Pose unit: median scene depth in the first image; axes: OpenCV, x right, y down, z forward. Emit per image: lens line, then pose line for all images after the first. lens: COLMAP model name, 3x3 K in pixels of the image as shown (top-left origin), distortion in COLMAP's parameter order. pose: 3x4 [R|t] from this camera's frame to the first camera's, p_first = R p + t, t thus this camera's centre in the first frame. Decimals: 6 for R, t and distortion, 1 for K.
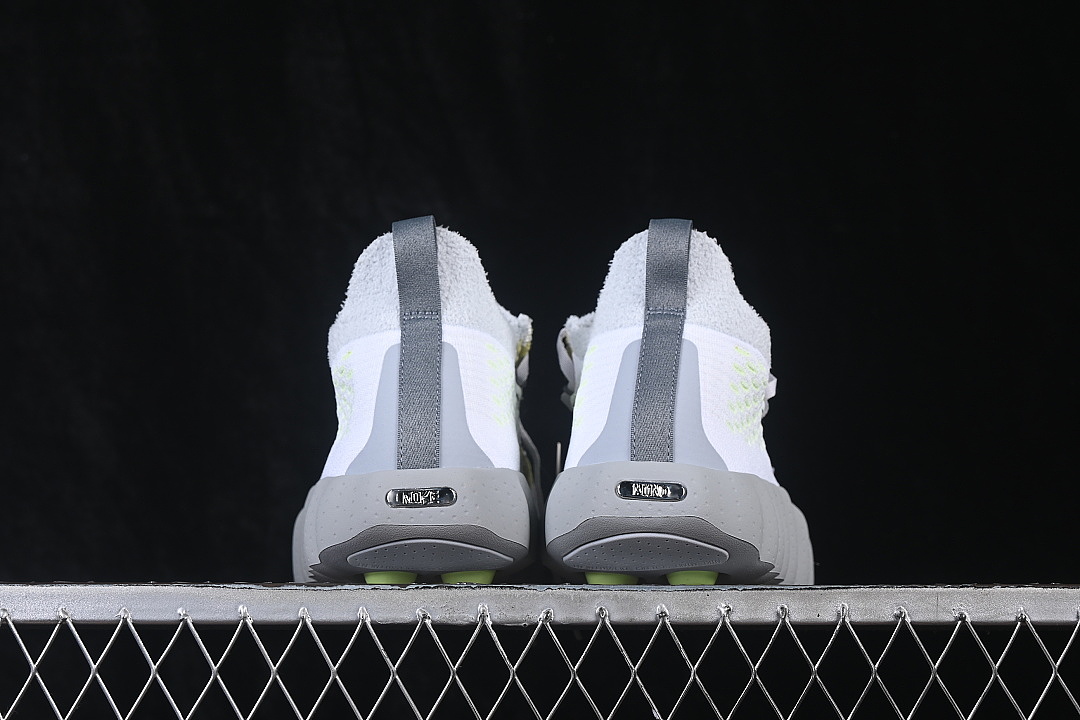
lens RADIAL K [[2341.8, 0, 542.7], [0, 2341.8, 359.6], [0, 0, 1]] dist [-0.127577, 0.000000]
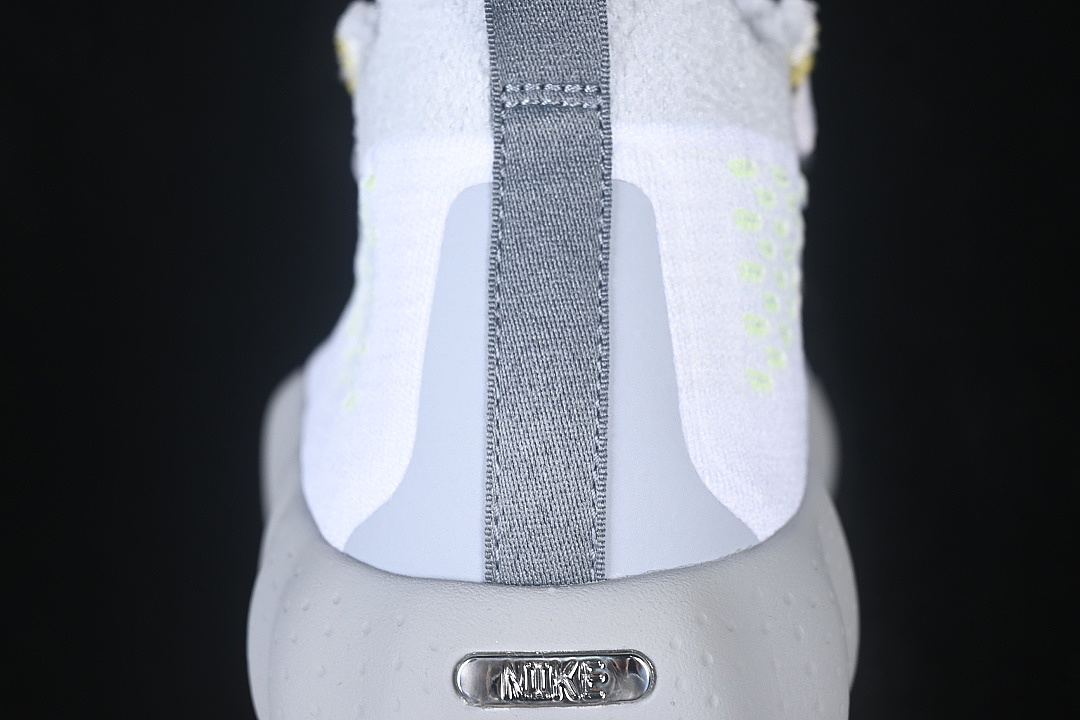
lens RADIAL K [[2341.8, 0, 540.5], [0, 2341.8, 360.1], [0, 0, 1]] dist [-0.127577, 0.000000]
pose [[0.998331, 0.016551, -0.055330, -0.034071], [0.005176, 0.928561, 0.371145, -0.113228], [0.057520, -0.370812, 0.926925, 0.669878]]
